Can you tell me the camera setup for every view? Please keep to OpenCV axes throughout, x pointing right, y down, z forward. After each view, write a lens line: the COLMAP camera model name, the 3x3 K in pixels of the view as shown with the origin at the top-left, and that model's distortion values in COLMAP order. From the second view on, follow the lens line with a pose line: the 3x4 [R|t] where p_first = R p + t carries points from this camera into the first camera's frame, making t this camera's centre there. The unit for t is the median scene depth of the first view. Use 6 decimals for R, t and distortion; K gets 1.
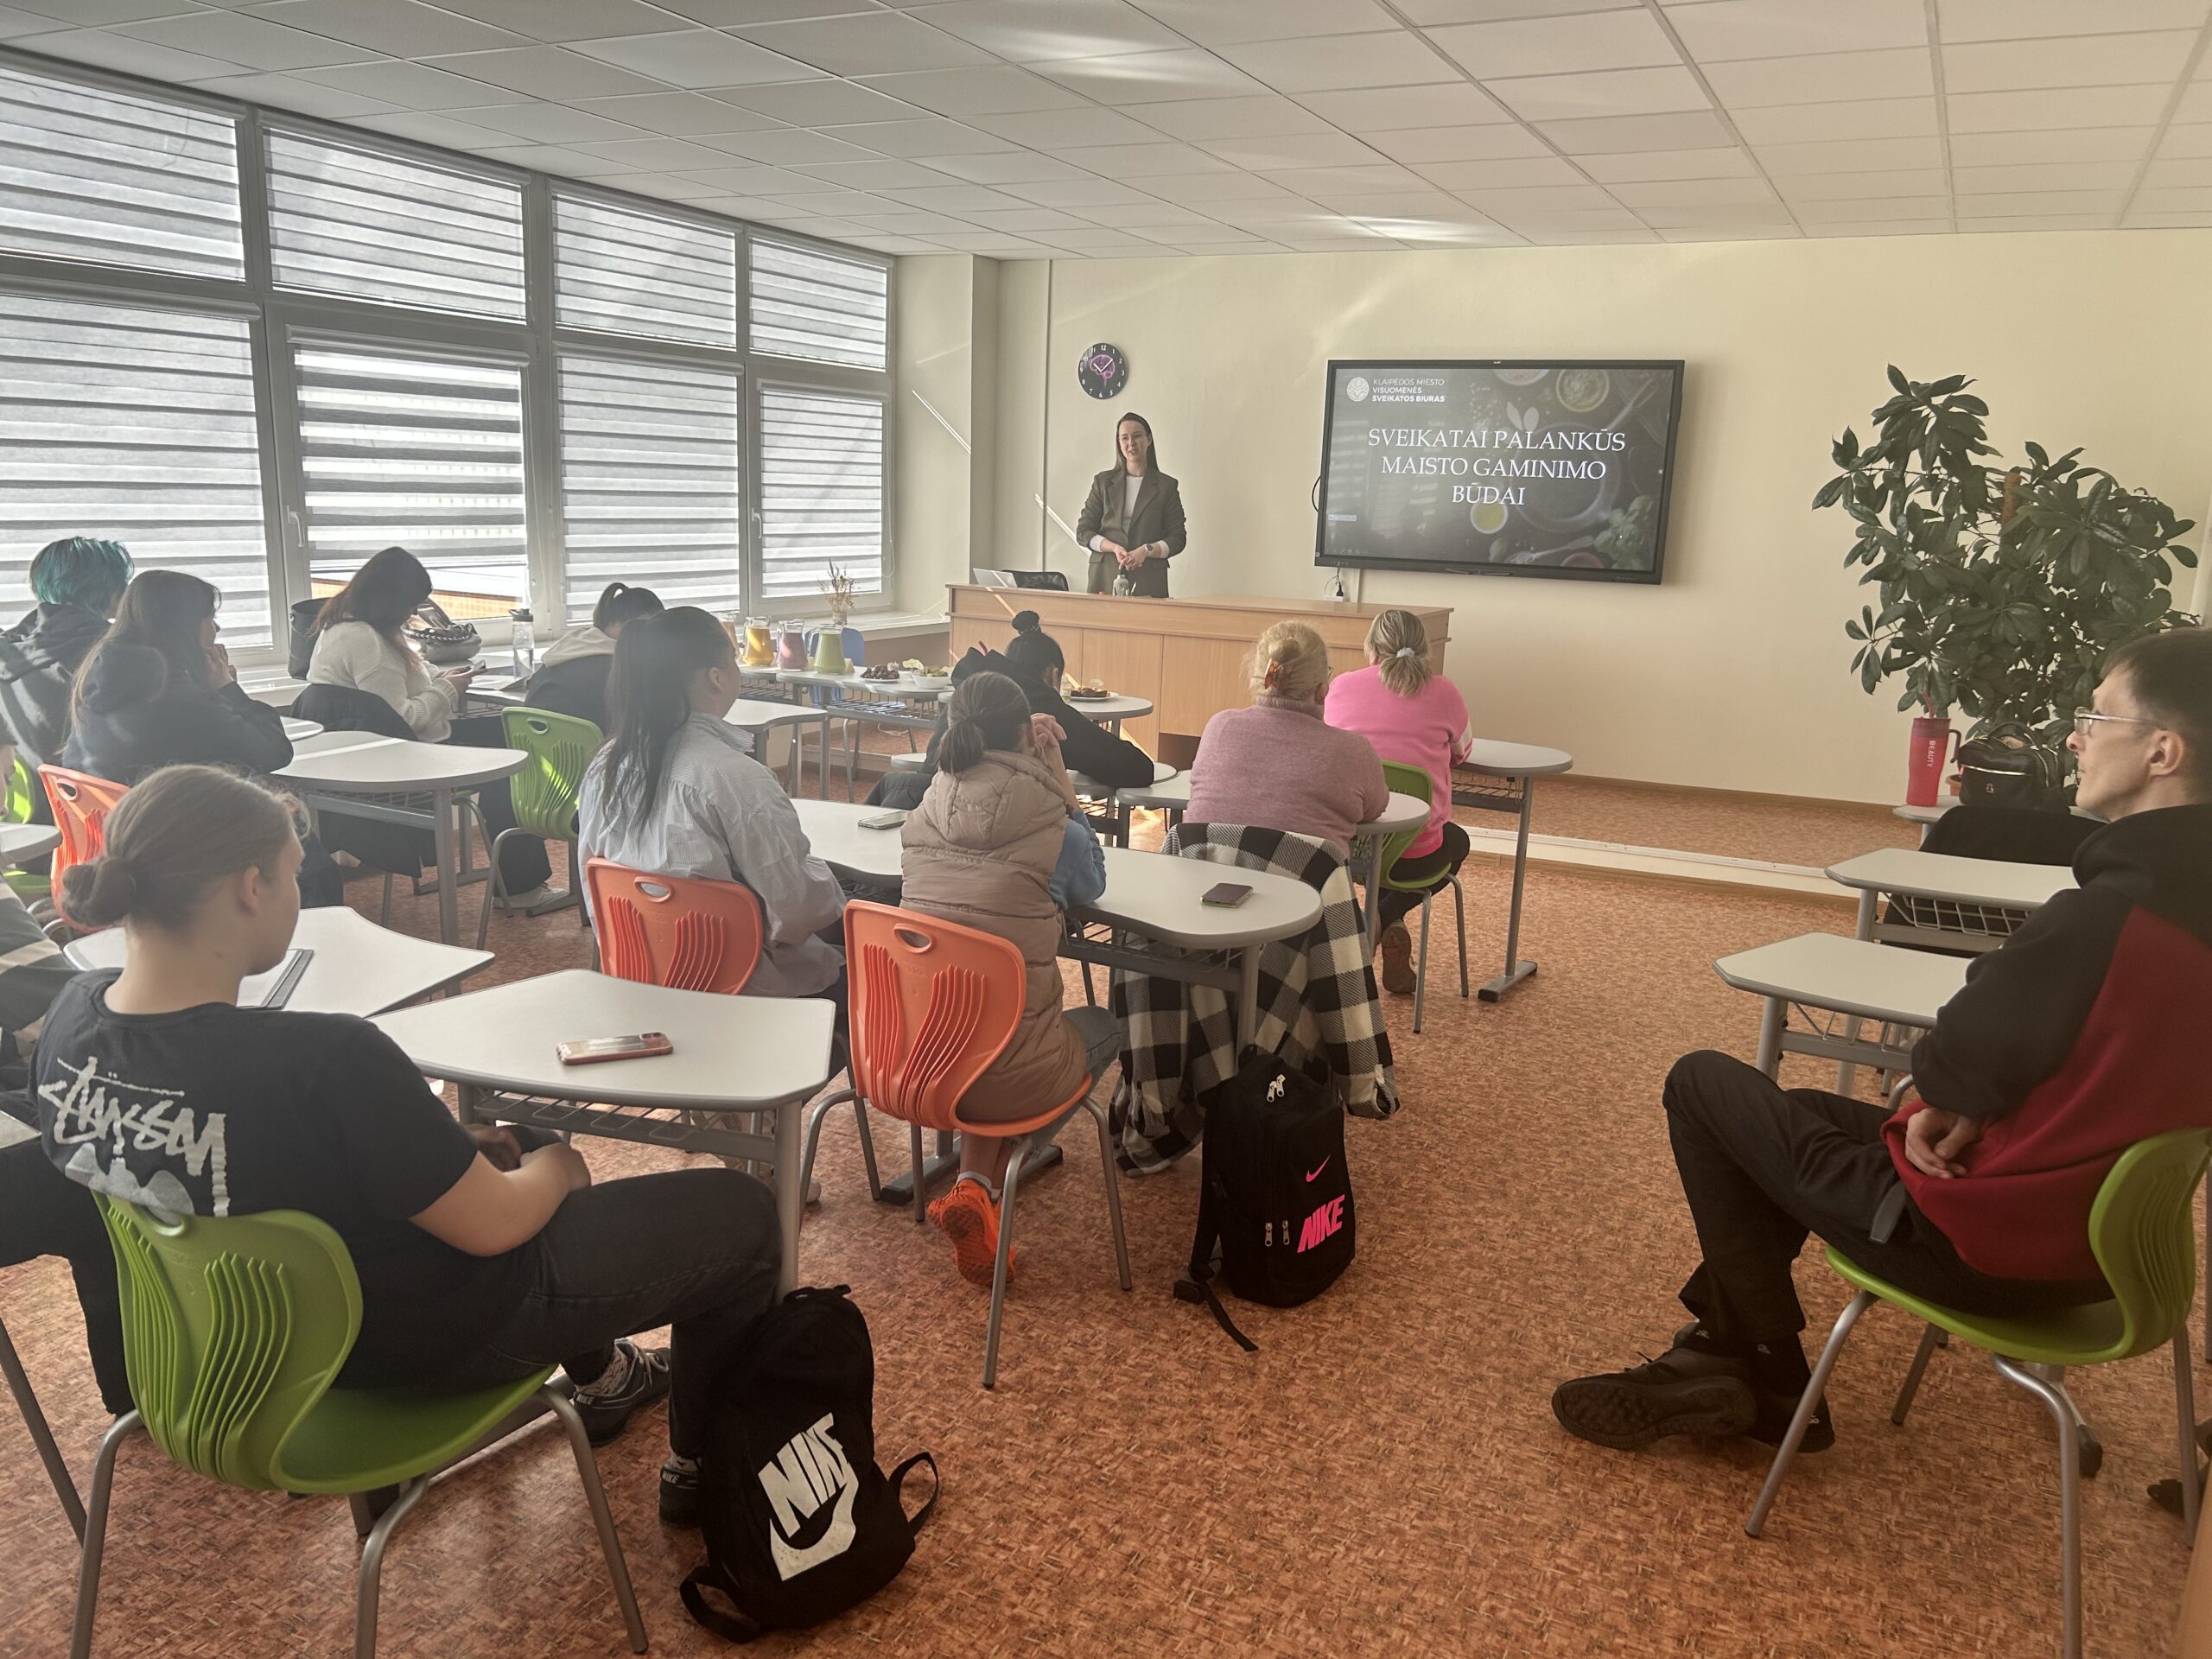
lens RADIAL K [[1666.1, 0, 1106.5], [0, 1666.1, 855.9], [0, 0, 1]] dist [-0.001562, 0.005596]
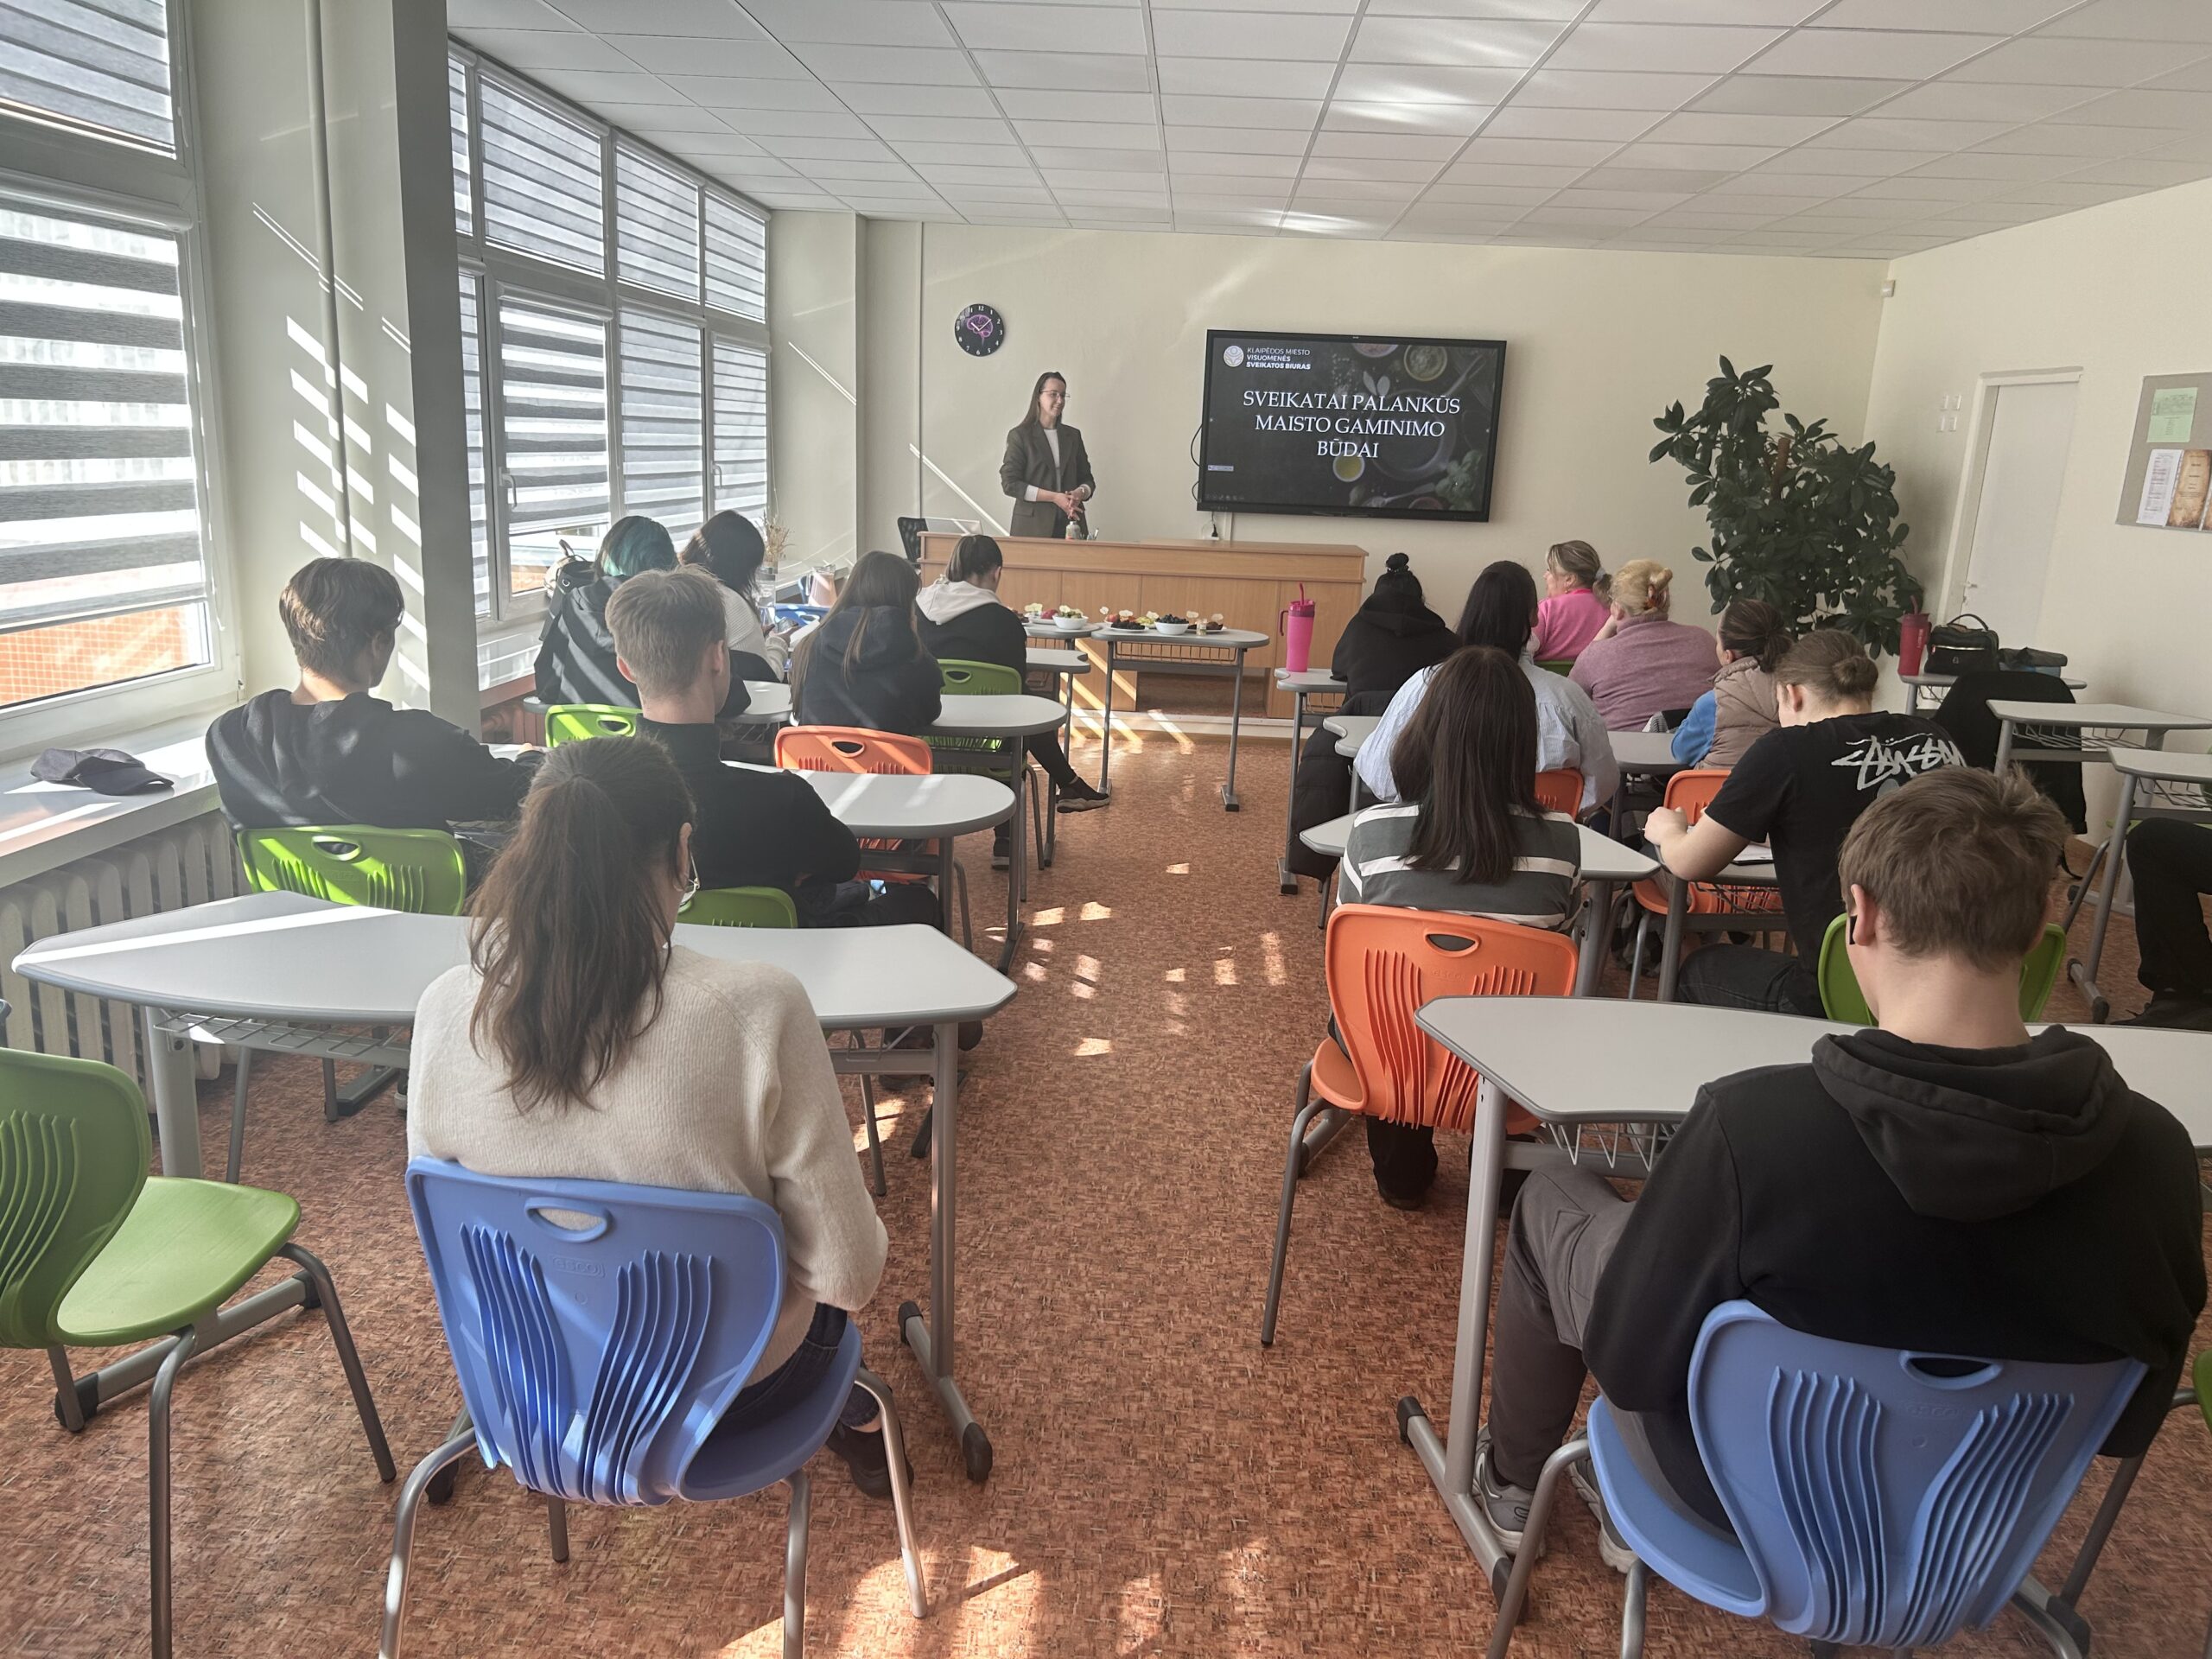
lens RADIAL K [[1683.4, 0, 1106.0], [0, 1683.4, 829.5], [0, 0, 1]] dist [0.025211, -0.003644]
pose [[0.911388, -0.090203, 0.401540, -0.439898], [0.080237, 0.995907, 0.041606, -0.009962], [-0.403650, -0.005701, 0.914896, -0.034330]]
